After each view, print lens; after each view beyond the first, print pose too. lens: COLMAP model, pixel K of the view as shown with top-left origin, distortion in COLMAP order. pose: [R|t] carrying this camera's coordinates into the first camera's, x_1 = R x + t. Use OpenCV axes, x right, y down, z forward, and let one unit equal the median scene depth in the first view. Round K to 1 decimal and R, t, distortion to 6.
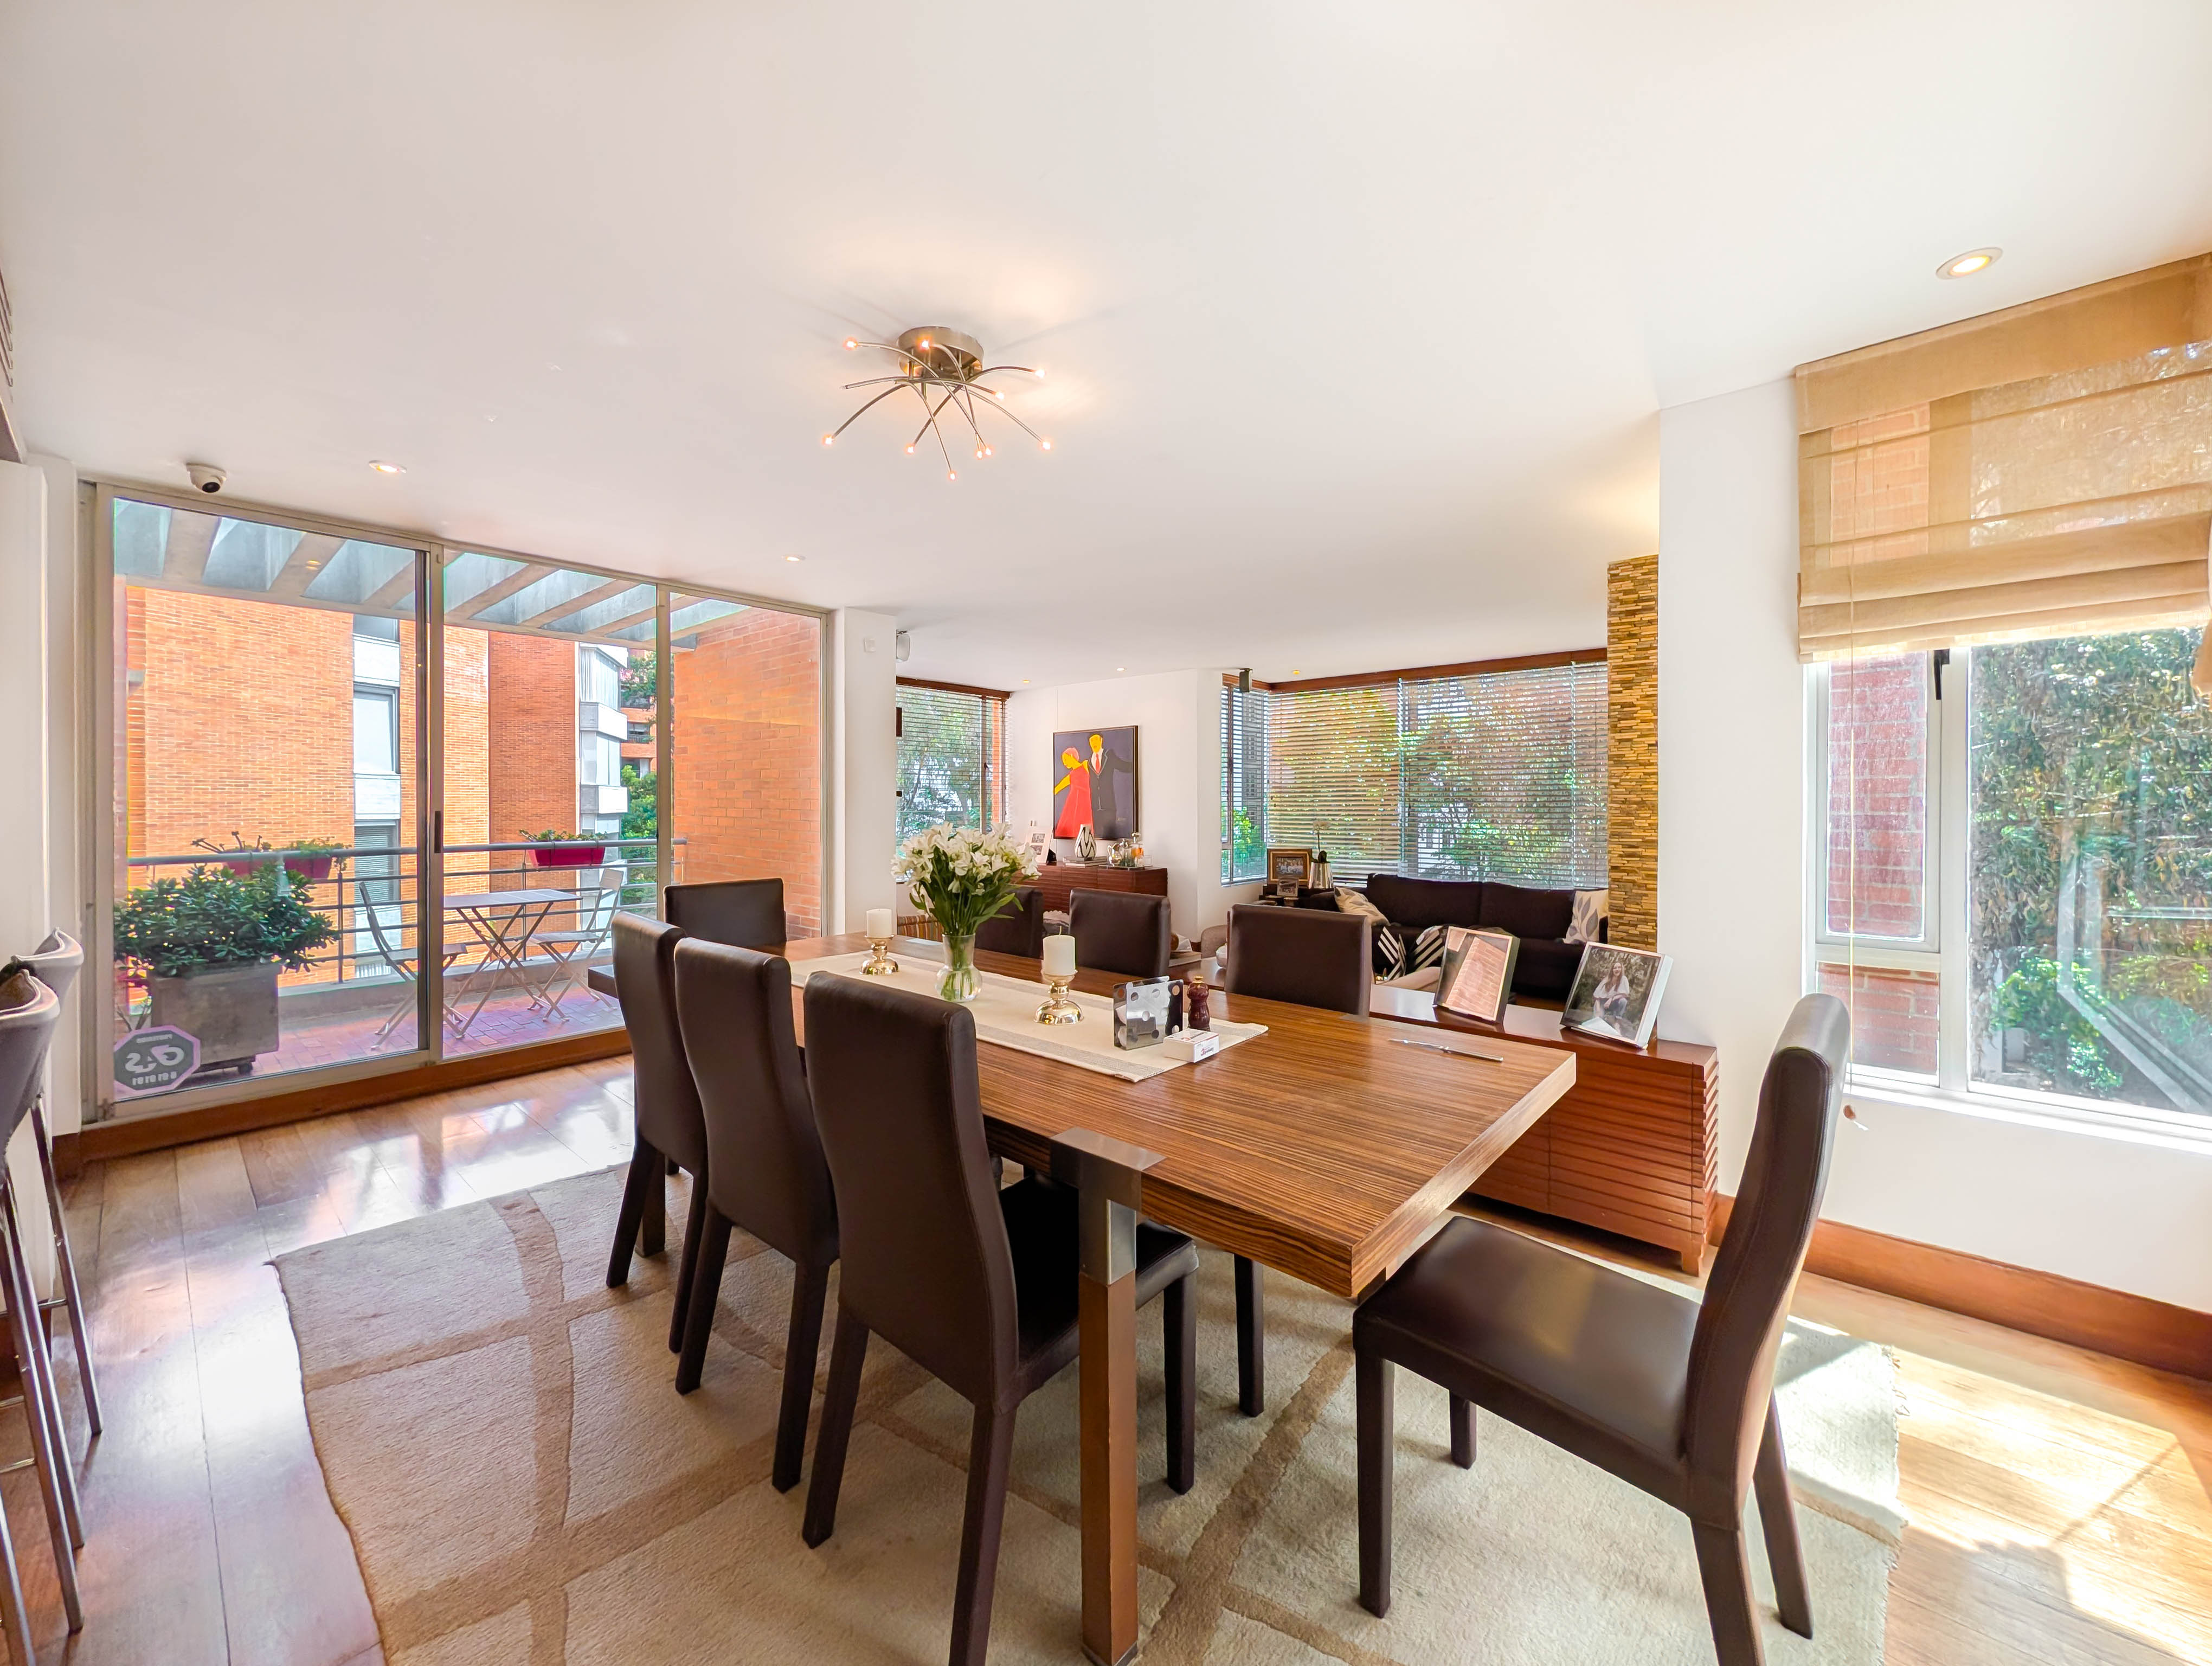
lens RADIAL K [[873.1, 0, 1100.8], [0, 873.1, 806.0], [0, 0, 1]] dist [-0.002653, -0.000318]
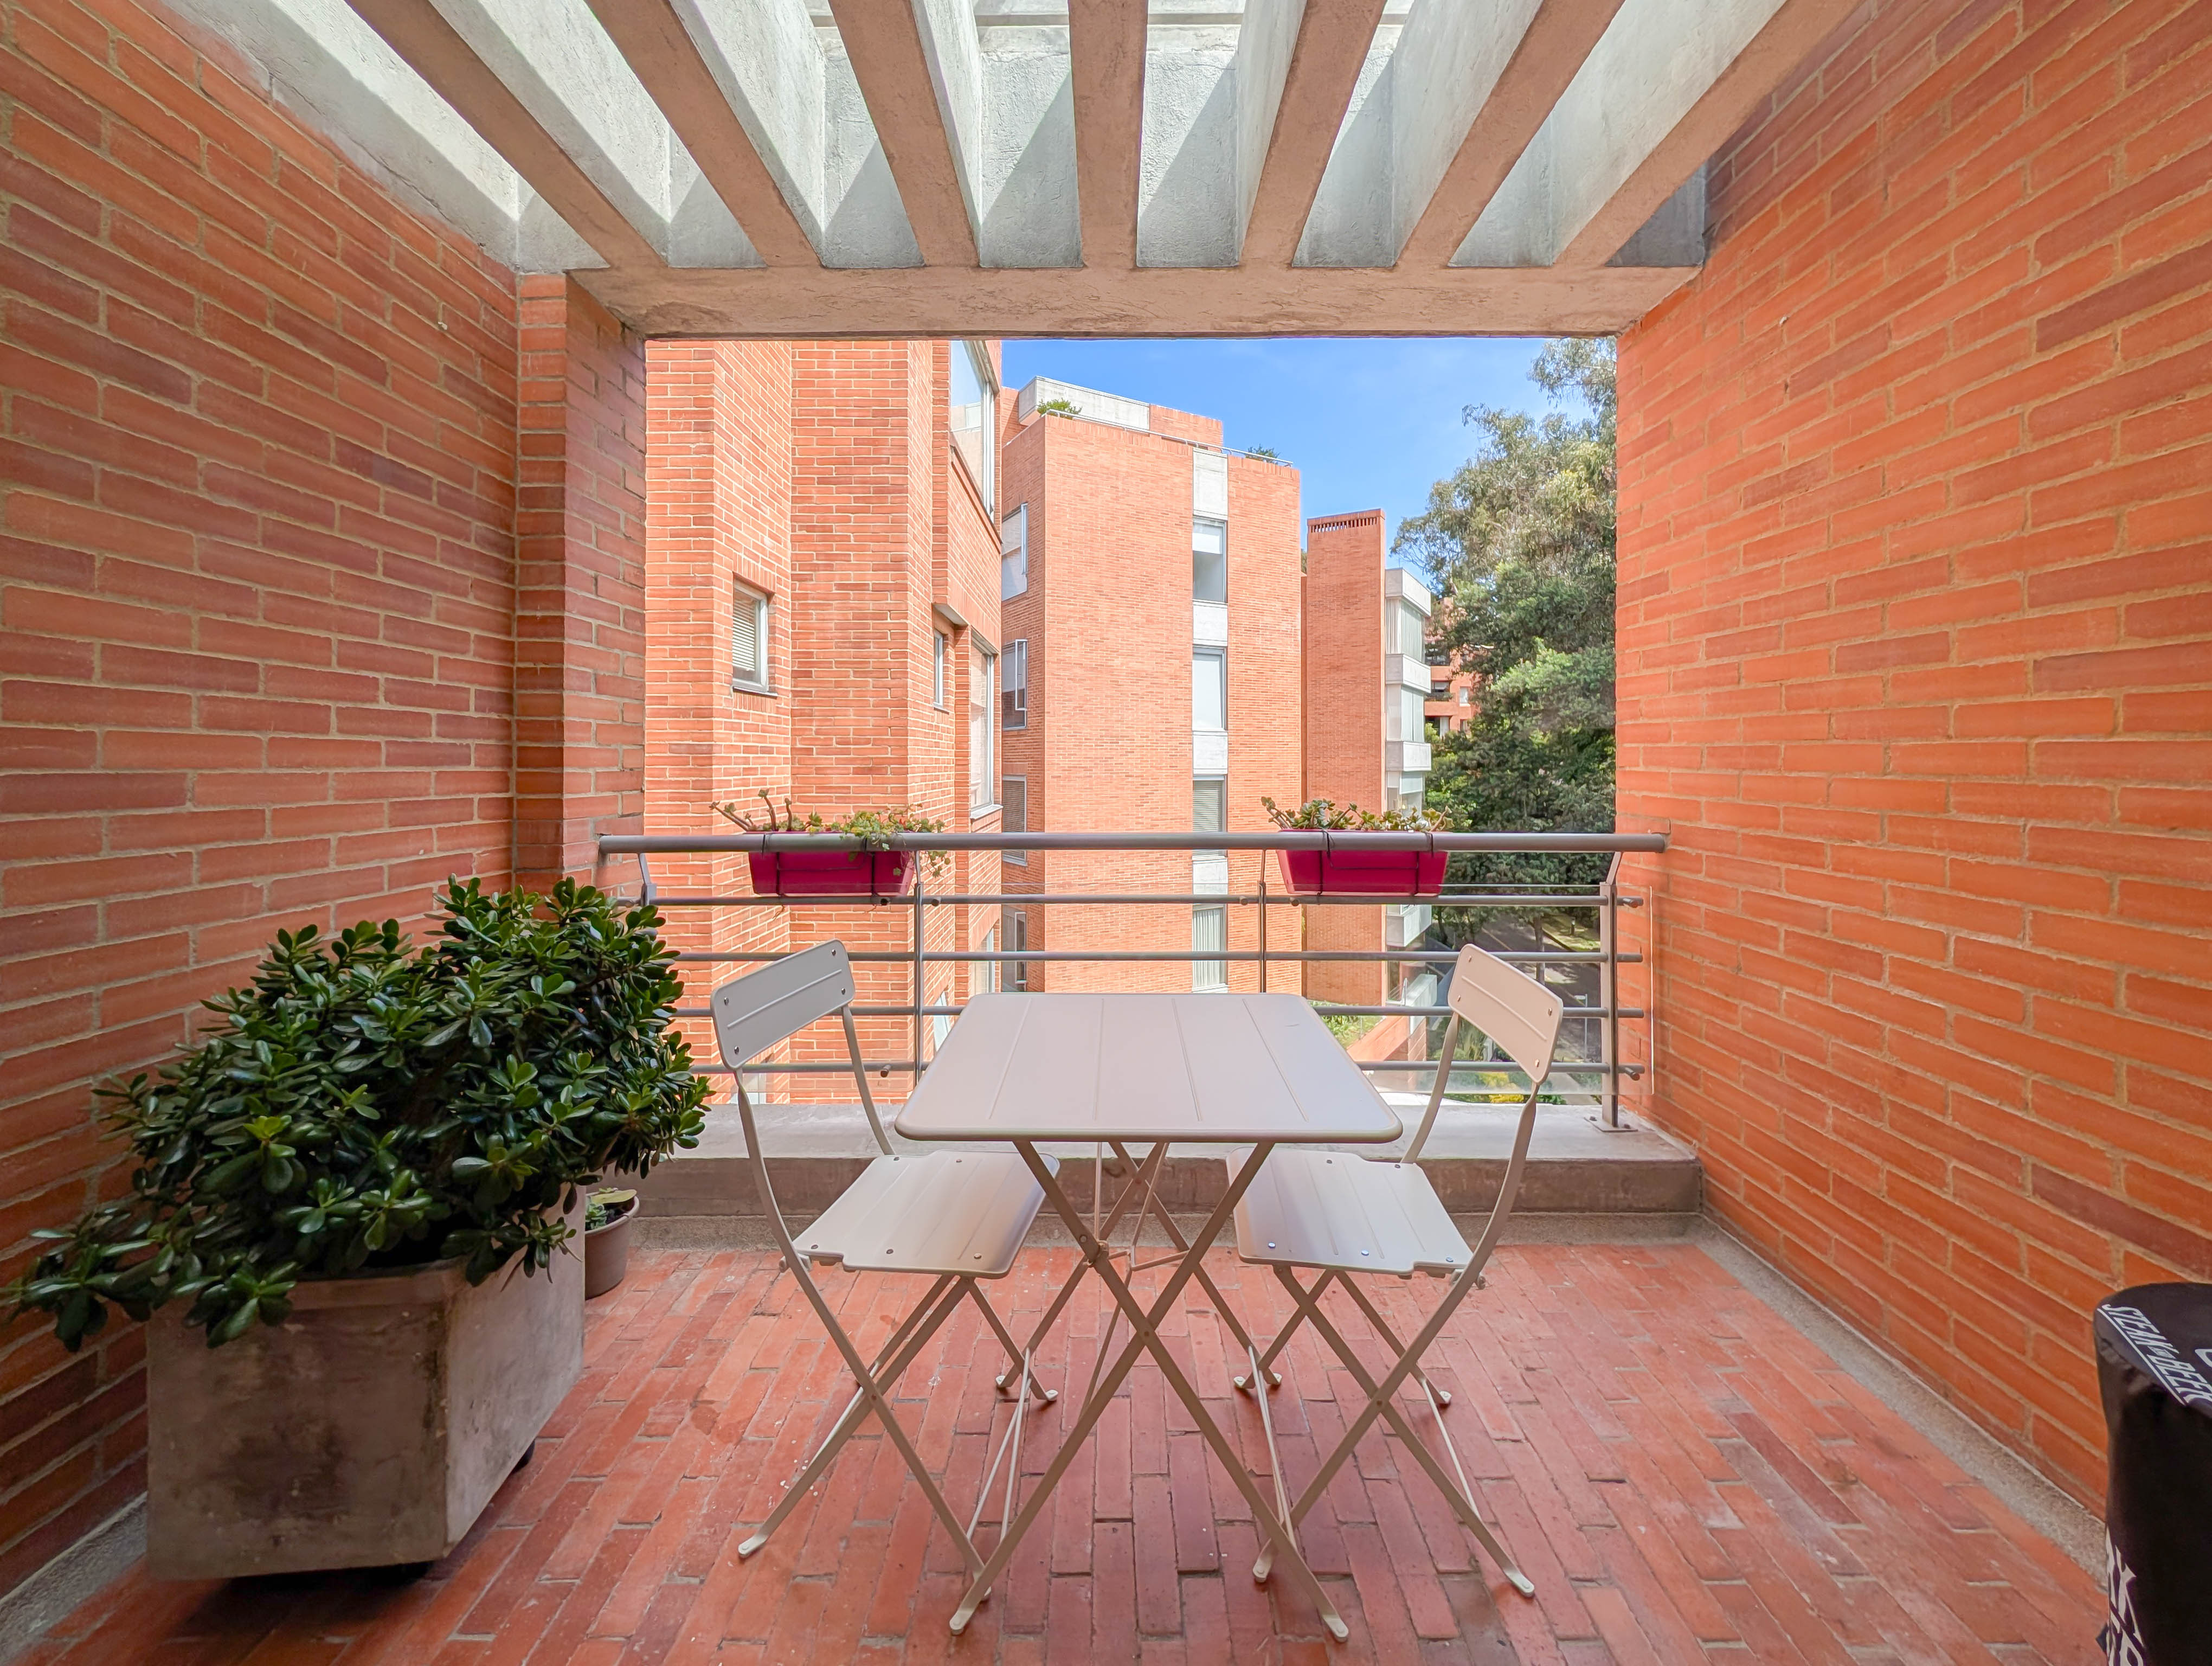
lens RADIAL K [[886.5, 0, 1097.9], [0, 886.5, 755.2], [0, 0, 1]] dist [-0.001649, -0.000077]
pose [[0.658632, -0.003363, -0.752457, -0.123310], [-0.005585, 0.999941, -0.009358, 0.003264], [0.752444, 0.010366, 0.658574, 0.205830]]
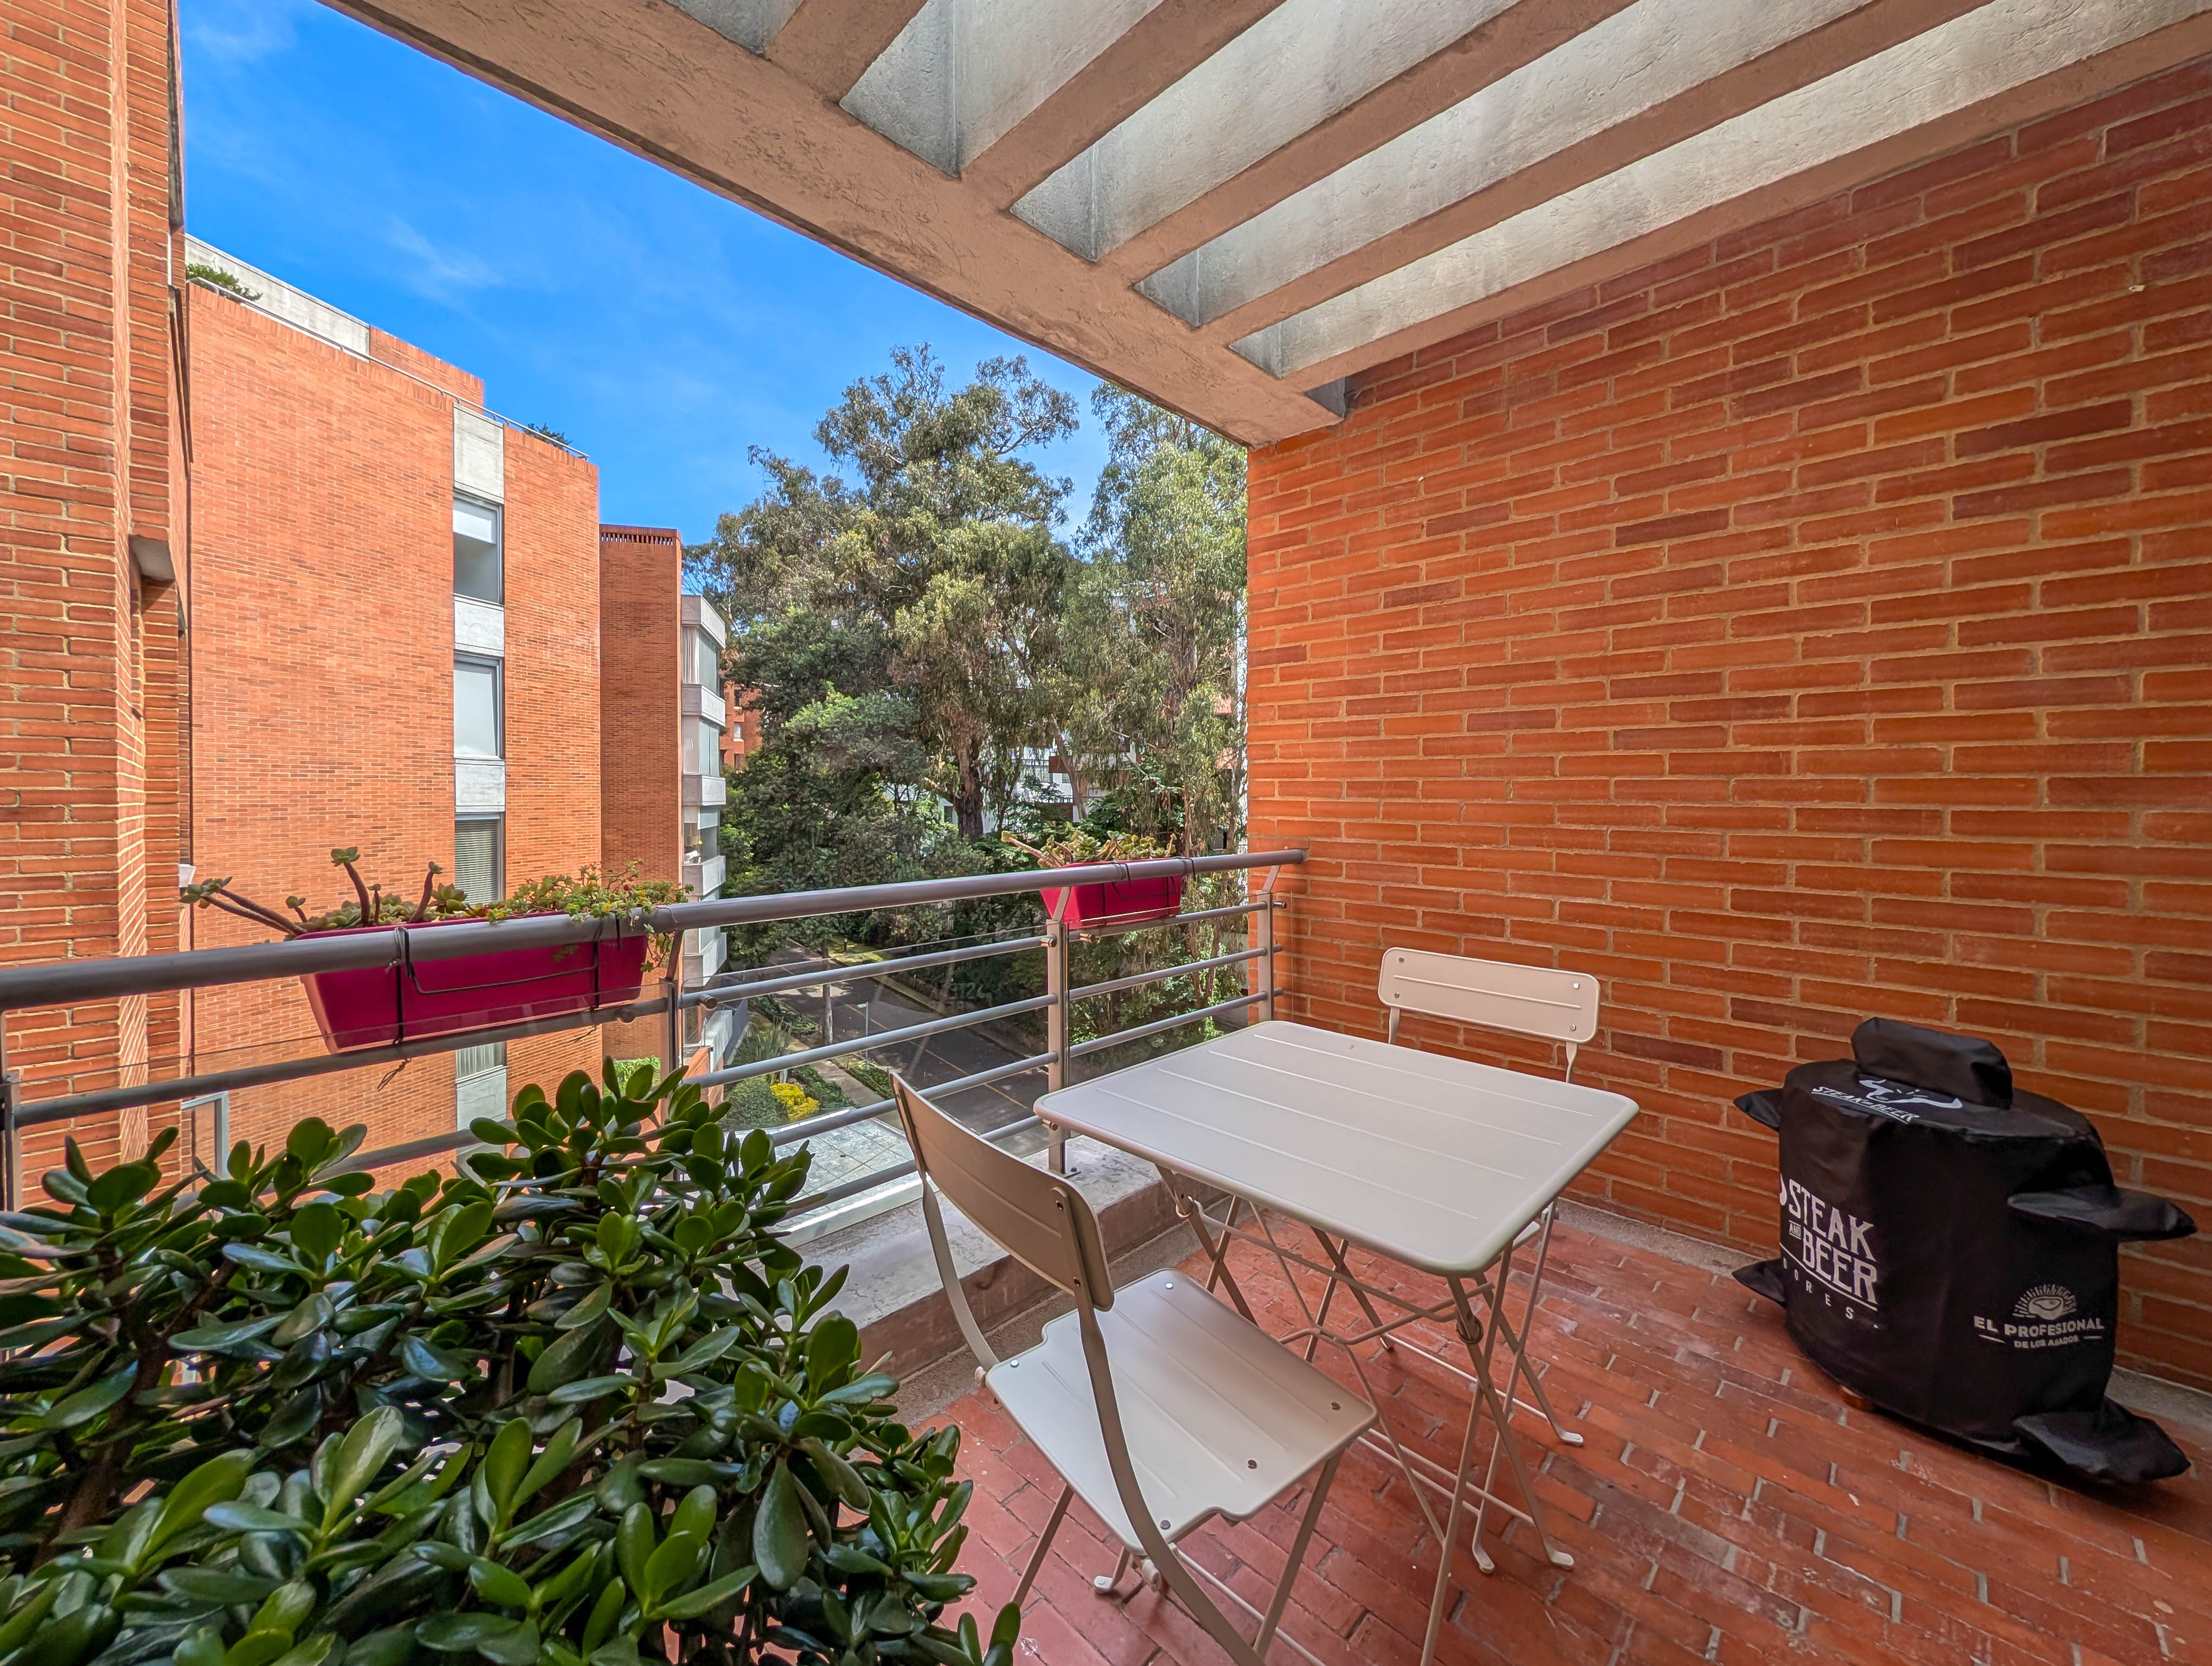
lens RADIAL K [[865.1, 0, 1108.5], [0, 865.1, 795.4], [0, 0, 1]] dist [-0.001405, 0.000208]
pose [[0.999167, -0.002426, -0.040744, -0.191490], [0.002266, 0.999990, -0.003965, 0.003553], [0.040753, 0.003869, 0.999162, 0.190217]]
